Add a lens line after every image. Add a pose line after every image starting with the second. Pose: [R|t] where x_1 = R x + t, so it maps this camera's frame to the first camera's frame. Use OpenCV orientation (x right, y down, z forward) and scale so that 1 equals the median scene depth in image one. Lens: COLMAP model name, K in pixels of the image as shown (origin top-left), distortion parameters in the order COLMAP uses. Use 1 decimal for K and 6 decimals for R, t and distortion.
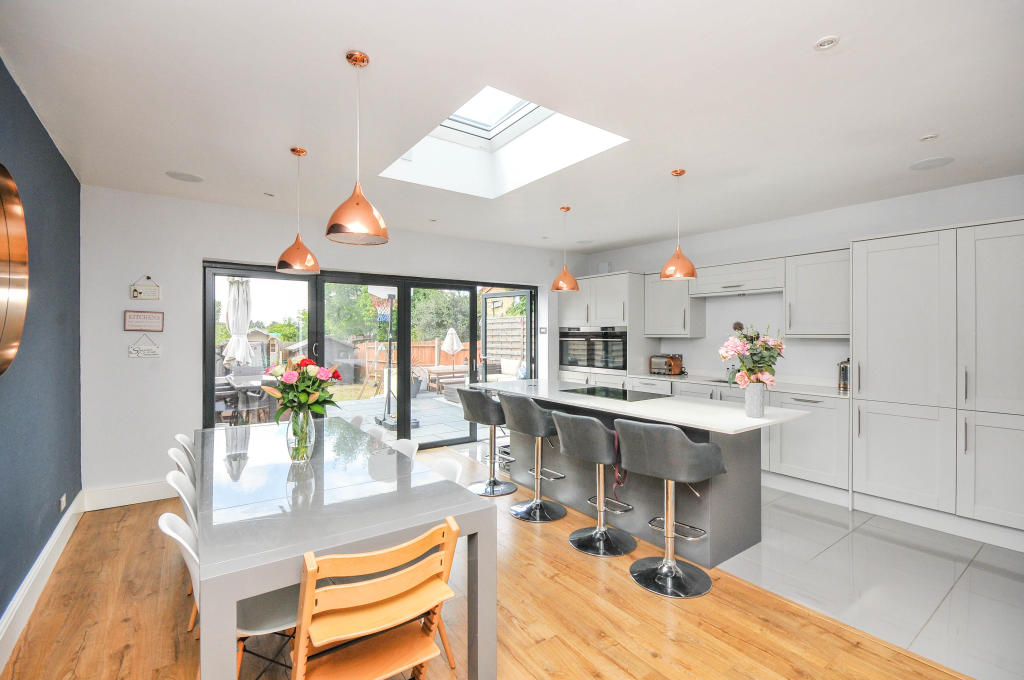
lens RADIAL K [[452.4, 0, 514.5], [0, 452.4, 336.1], [0, 0, 1]] dist [-0.000051, 0.000108]
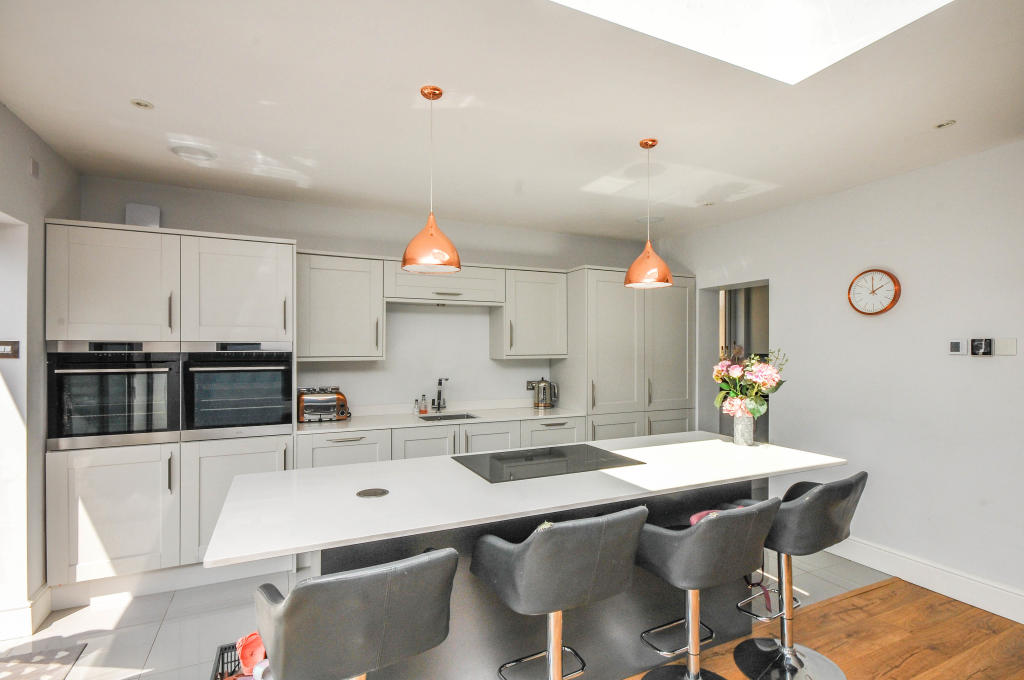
lens RADIAL K [[499.7, 0, 514.5], [0, 499.7, 348.2], [0, 0, 1]] dist [0.014094, -0.013008]
pose [[0.184509, 0.000616, 0.982831, -0.548979], [0.003808, 0.999992, -0.001341, -0.024644], [-0.982823, 0.003990, 0.184505, 1.178819]]
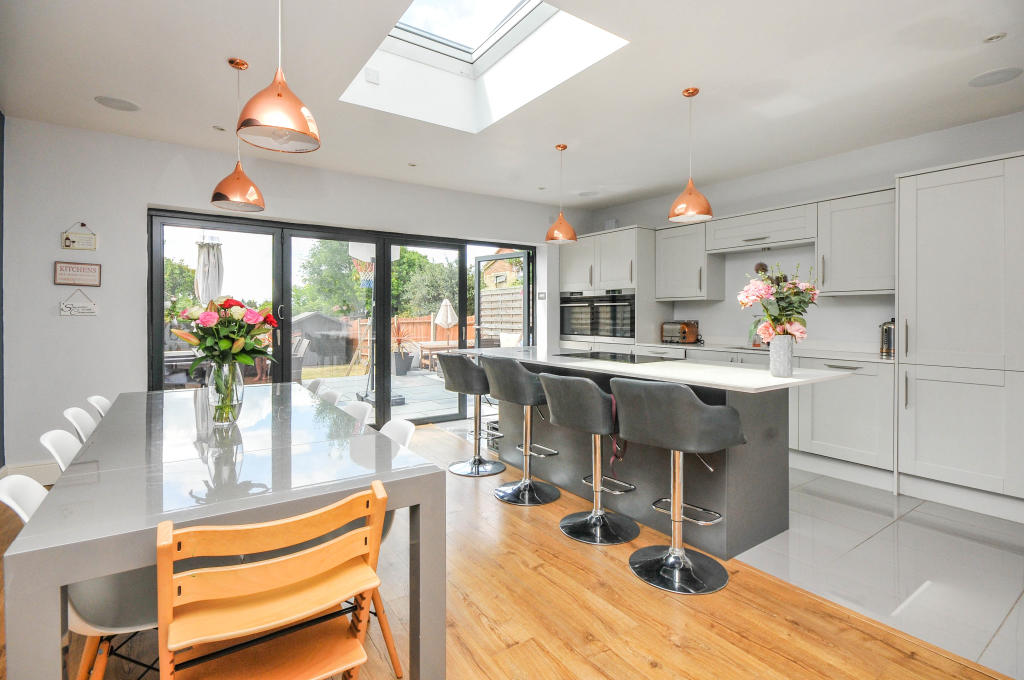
lens RADIAL K [[484.3, 0, 512.6], [0, 484.3, 318.3], [0, 0, 1]] dist [0.002996, 0.000275]
pose [[0.999829, 0.000435, -0.018467, 0.051532], [-0.000353, 0.999990, 0.004477, 0.061569], [0.018468, -0.004469, 0.999819, 0.096505]]
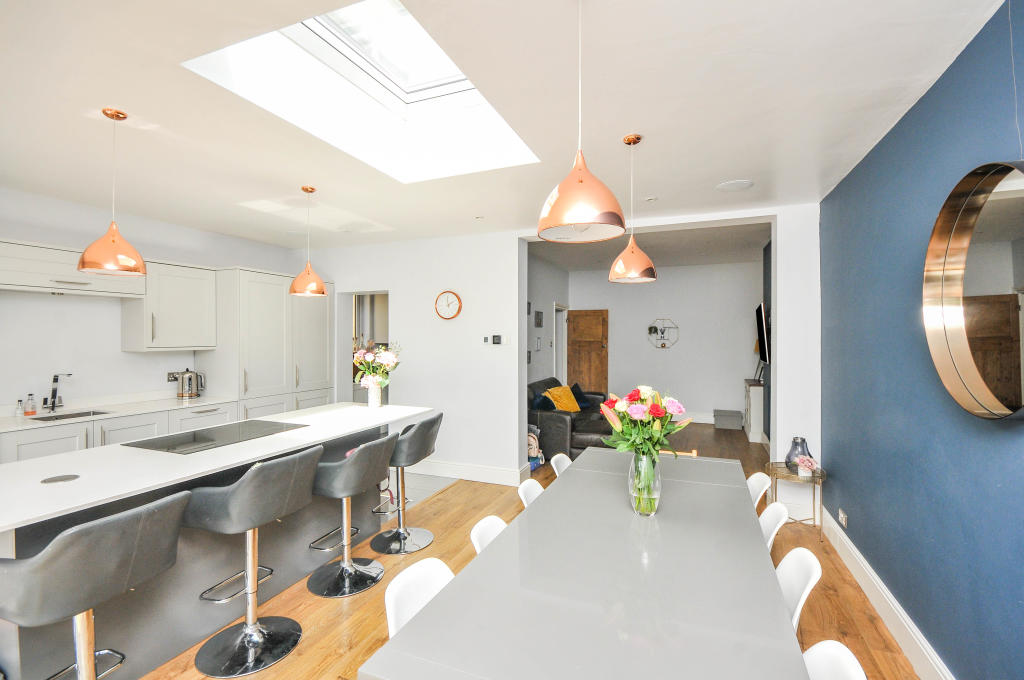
lens RADIAL K [[464.2, 0, 512.0], [0, 464.2, 340.0], [0, 0, 1]] dist [0.000158, 0.000185]
pose [[-0.528163, -0.006091, 0.849121, -0.838305], [0.002748, 0.999957, 0.008883, -0.037882], [-0.849139, 0.007025, -0.528123, 1.285513]]
